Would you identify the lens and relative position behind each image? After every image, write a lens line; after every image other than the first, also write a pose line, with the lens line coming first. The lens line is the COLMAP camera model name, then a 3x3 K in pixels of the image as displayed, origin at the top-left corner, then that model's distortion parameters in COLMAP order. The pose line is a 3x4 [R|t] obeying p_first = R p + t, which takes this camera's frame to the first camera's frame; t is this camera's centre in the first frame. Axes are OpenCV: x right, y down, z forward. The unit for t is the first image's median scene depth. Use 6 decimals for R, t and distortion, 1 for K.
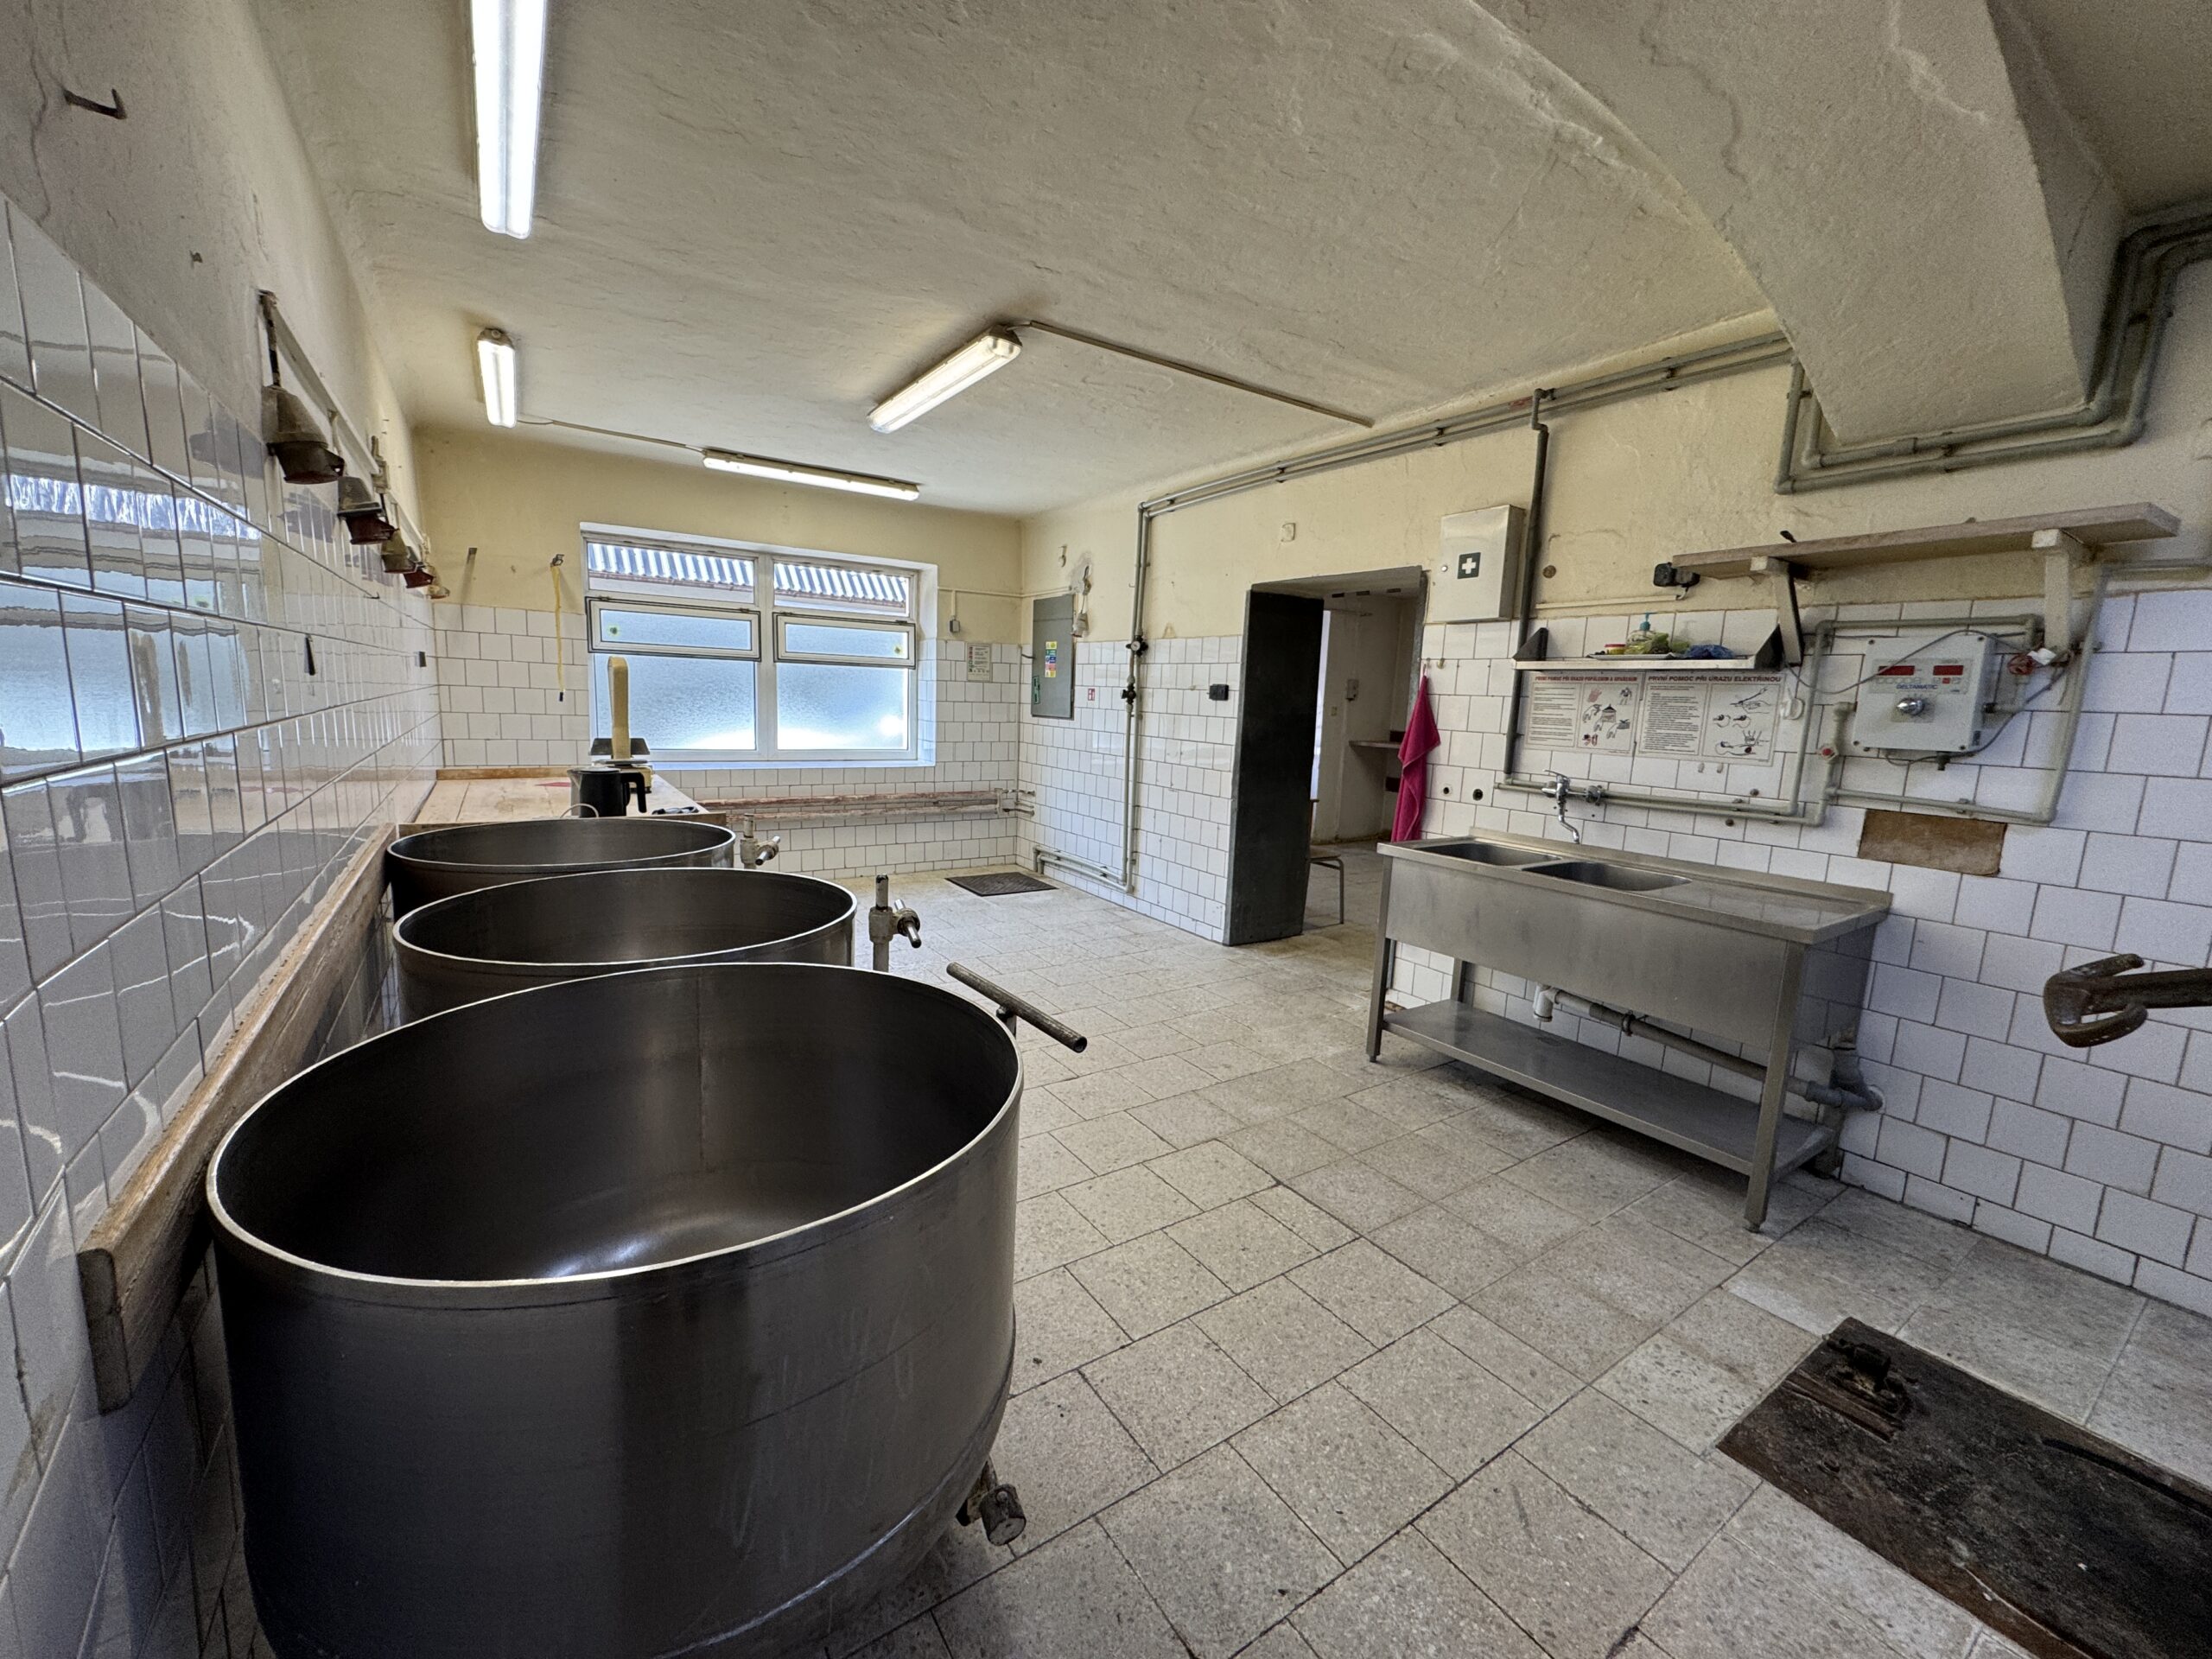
lens RADIAL K [[886.6, 0, 1109.1], [0, 886.6, 829.2], [0, 0, 1]] dist [-0.001281, -0.000255]
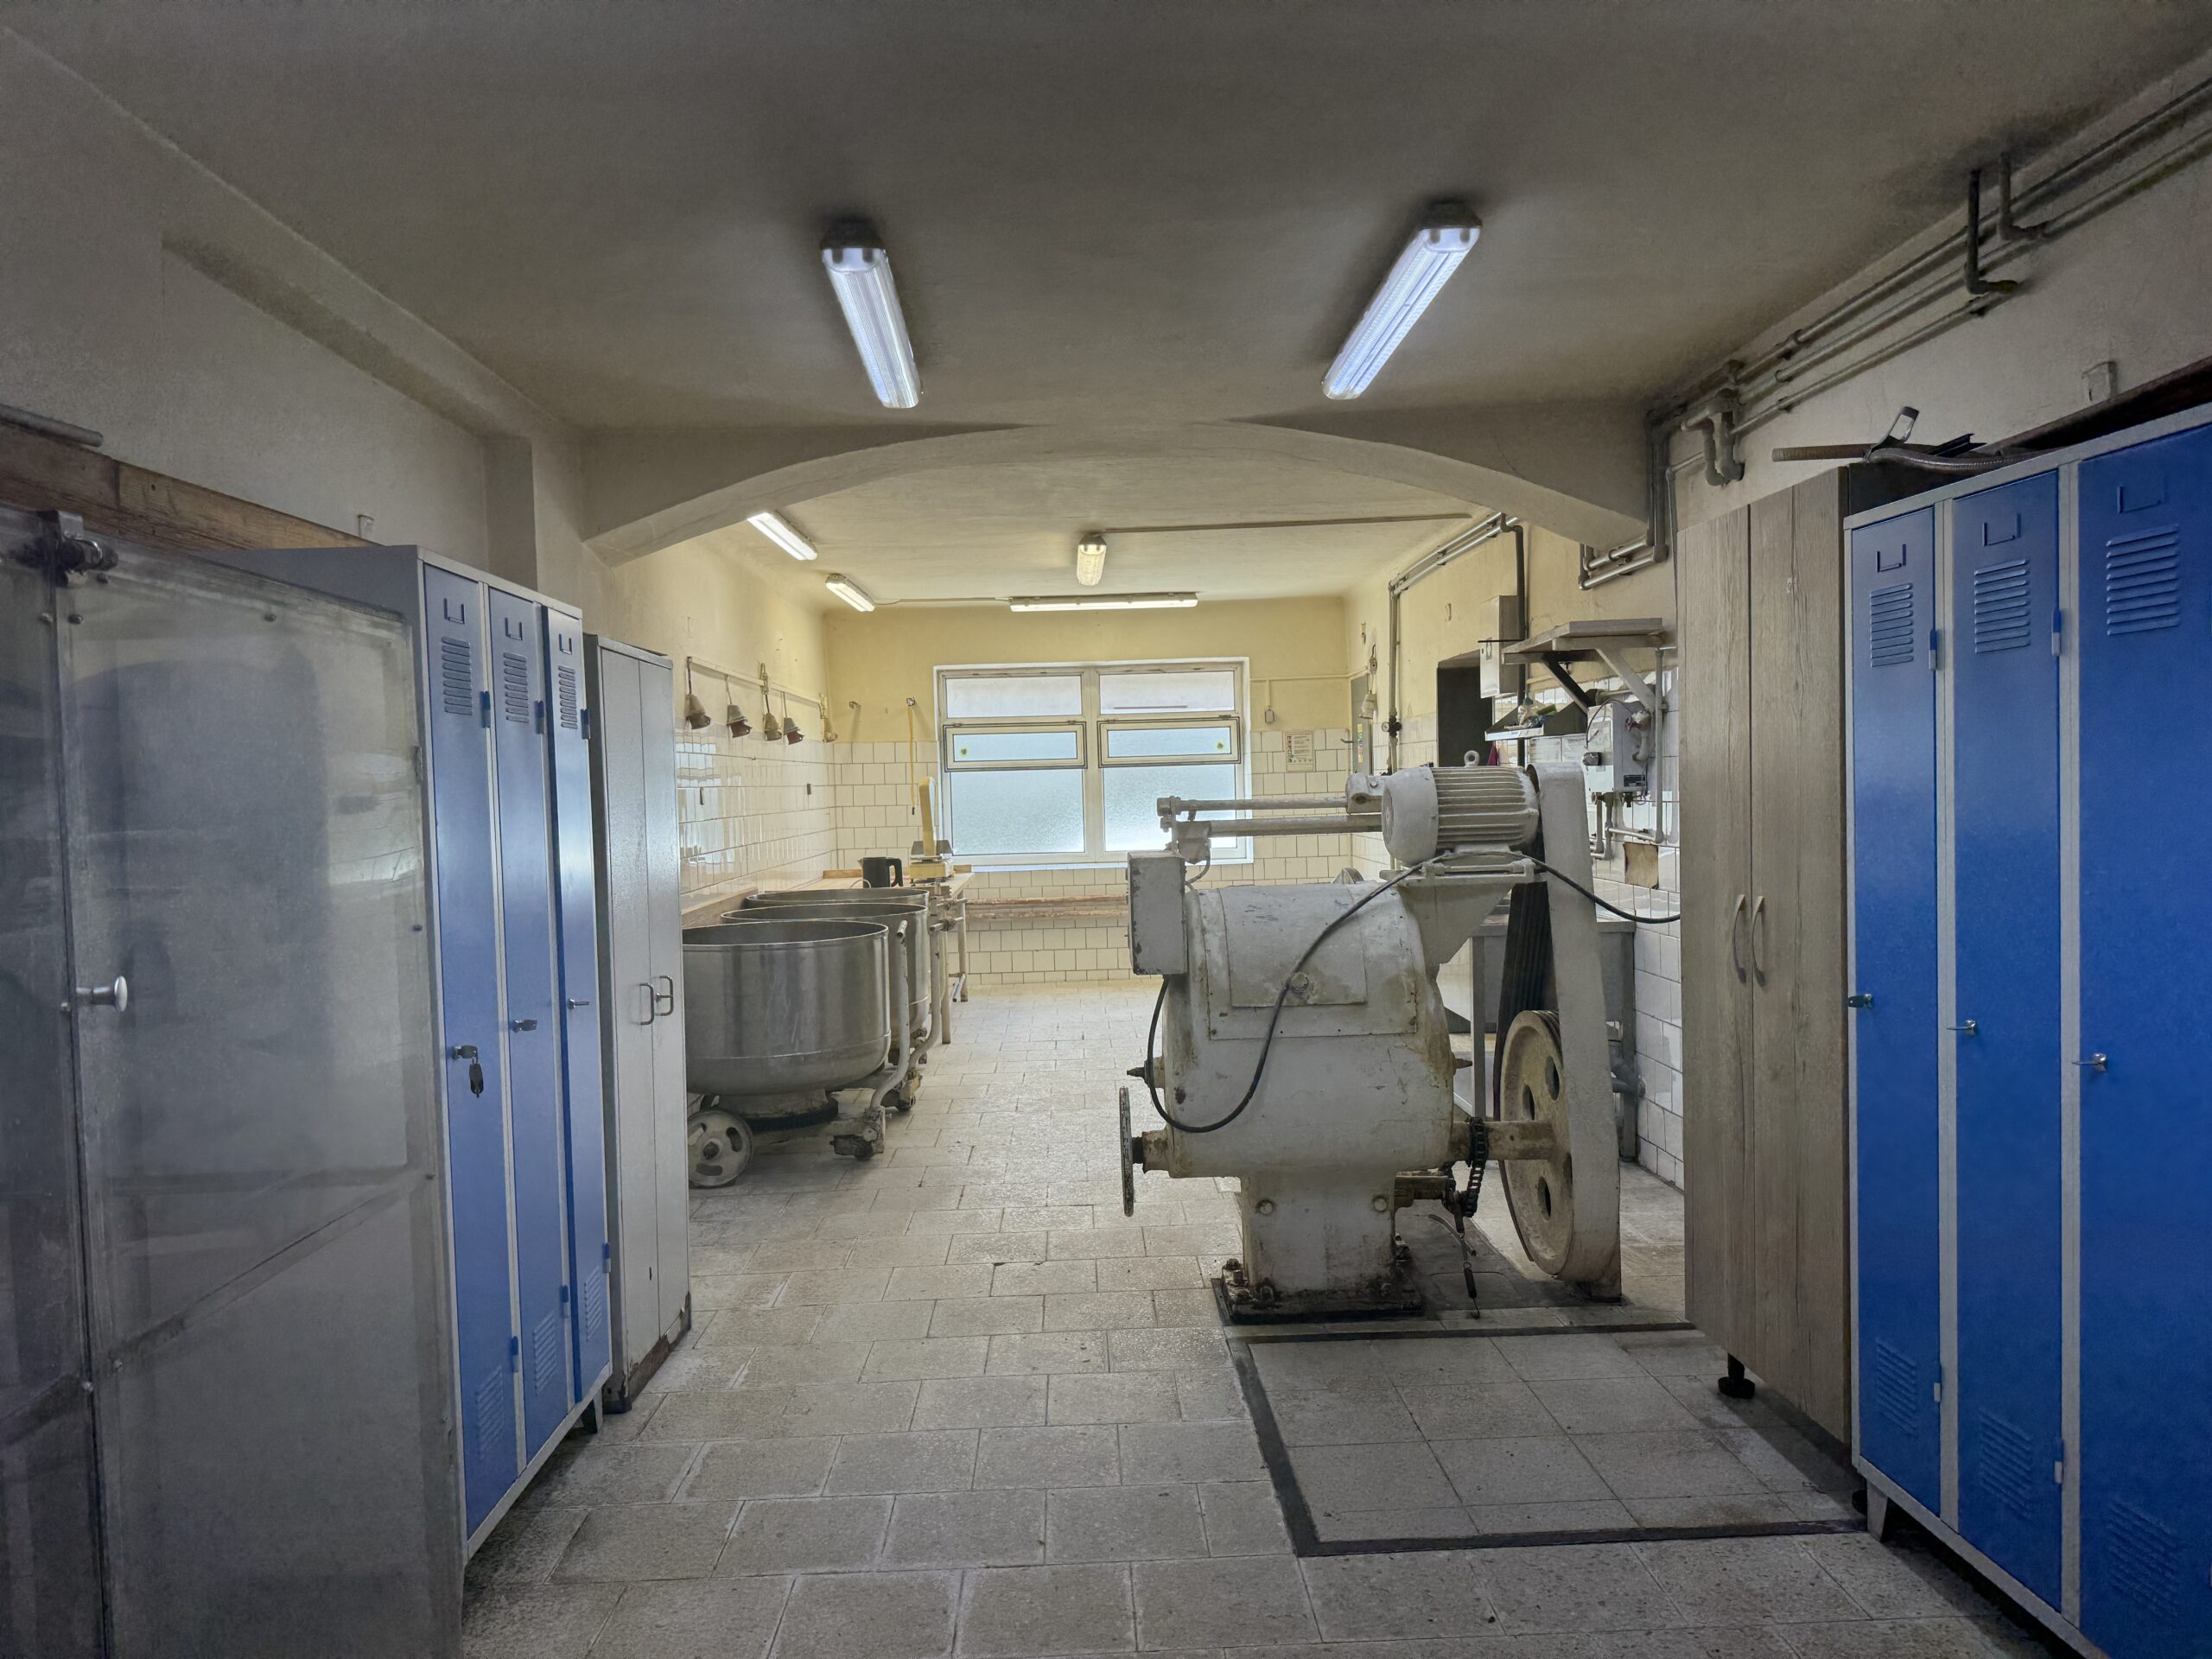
lens RADIAL K [[1547.1, 0, 1106.0], [0, 1547.1, 829.5], [0, 0, 1]] dist [0.002638, 0.000058]
pose [[0.840534, -0.050121, -0.539436, 0.717821], [-0.018212, 0.992535, -0.120596, 0.121443], [0.541453, 0.111189, 0.833346, -0.594785]]
